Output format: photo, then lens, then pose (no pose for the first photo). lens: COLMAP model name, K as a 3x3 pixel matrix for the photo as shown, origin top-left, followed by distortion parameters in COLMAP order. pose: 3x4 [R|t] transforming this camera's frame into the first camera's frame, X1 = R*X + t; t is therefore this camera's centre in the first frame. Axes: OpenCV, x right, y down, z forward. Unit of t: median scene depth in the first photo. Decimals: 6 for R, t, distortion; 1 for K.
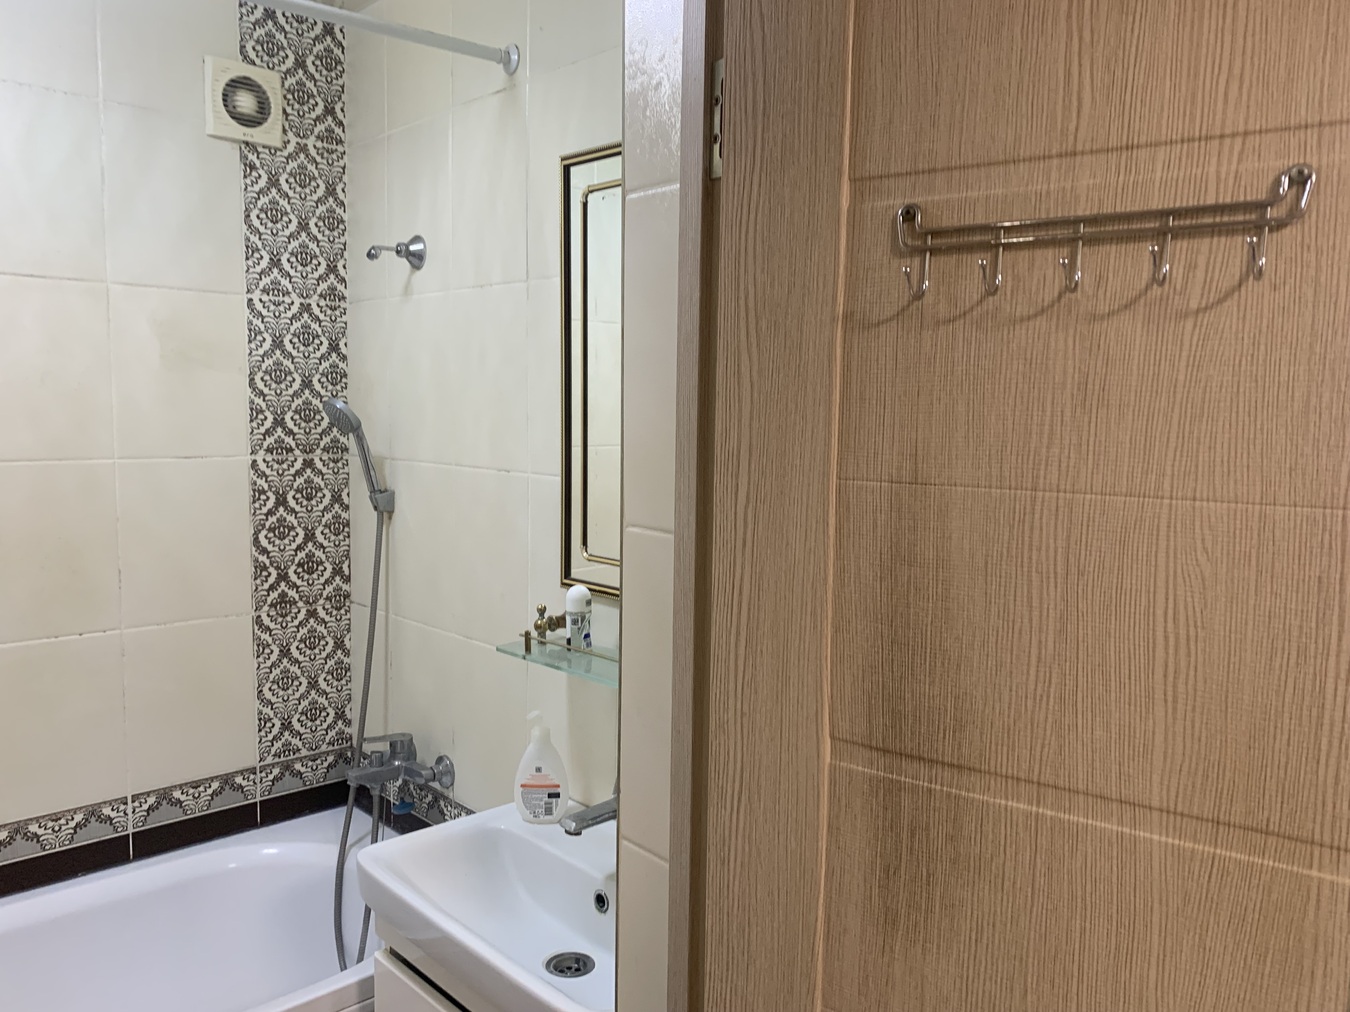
lens RADIAL K [[1035.3, 0, 679.0], [0, 1035.3, 514.3], [0, 0, 1]] dist [0.040429, -0.042244]
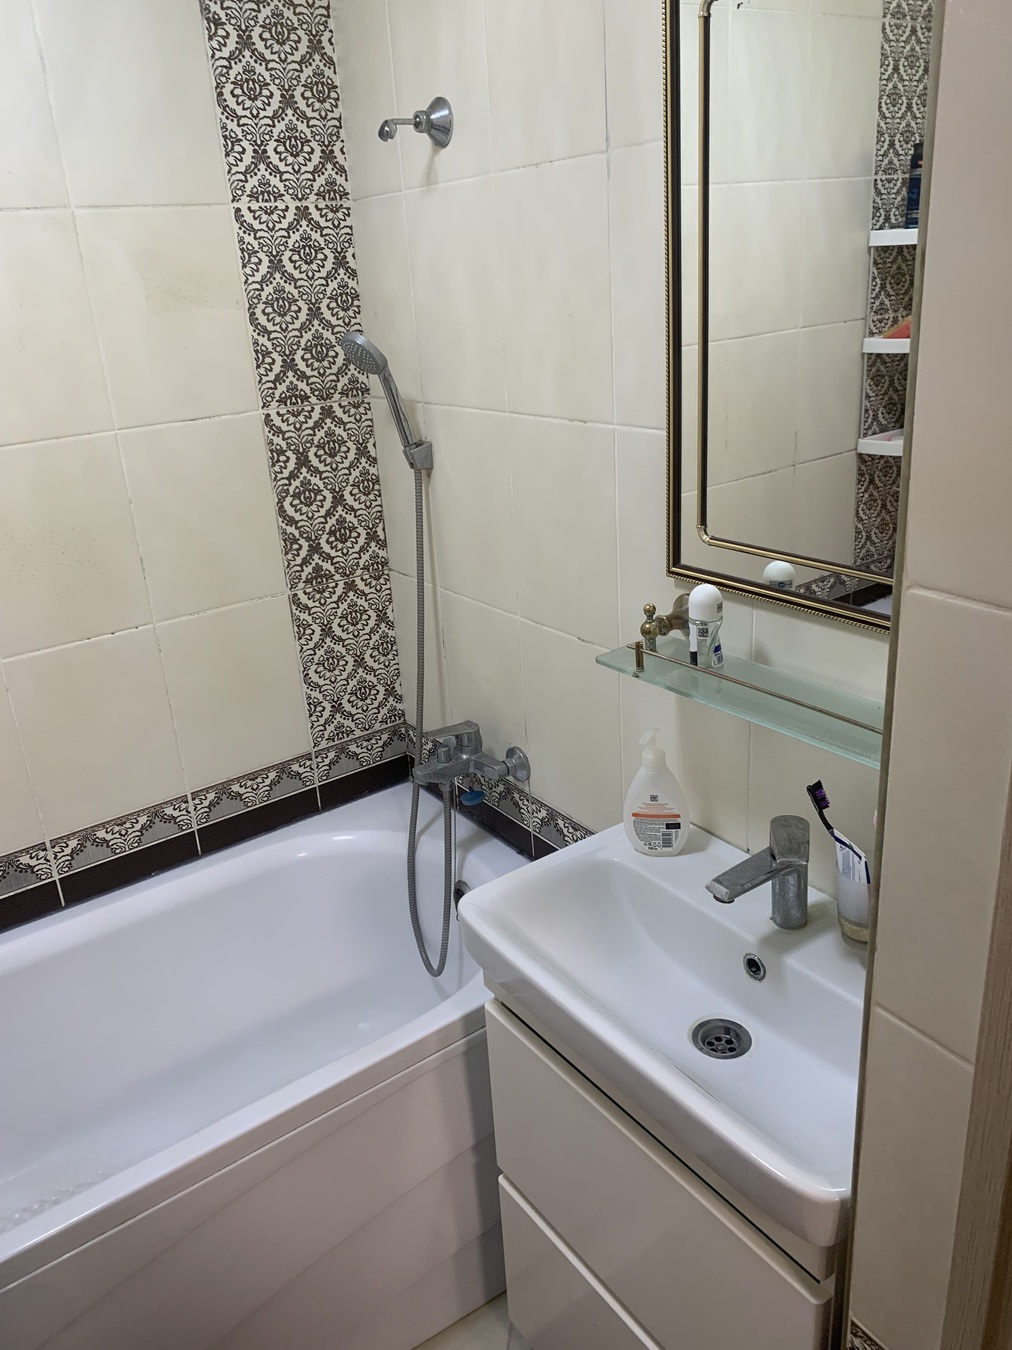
lens RADIAL K [[1035.3, 0, 509.7], [0, 1035.3, 669.5], [0, 0, 1]] dist [0.040429, -0.042244]
pose [[0.988009, -0.028539, -0.151735, -0.092808], [0.067229, 0.964229, 0.256402, -0.056364], [0.138990, -0.263528, 0.954586, 0.169658]]
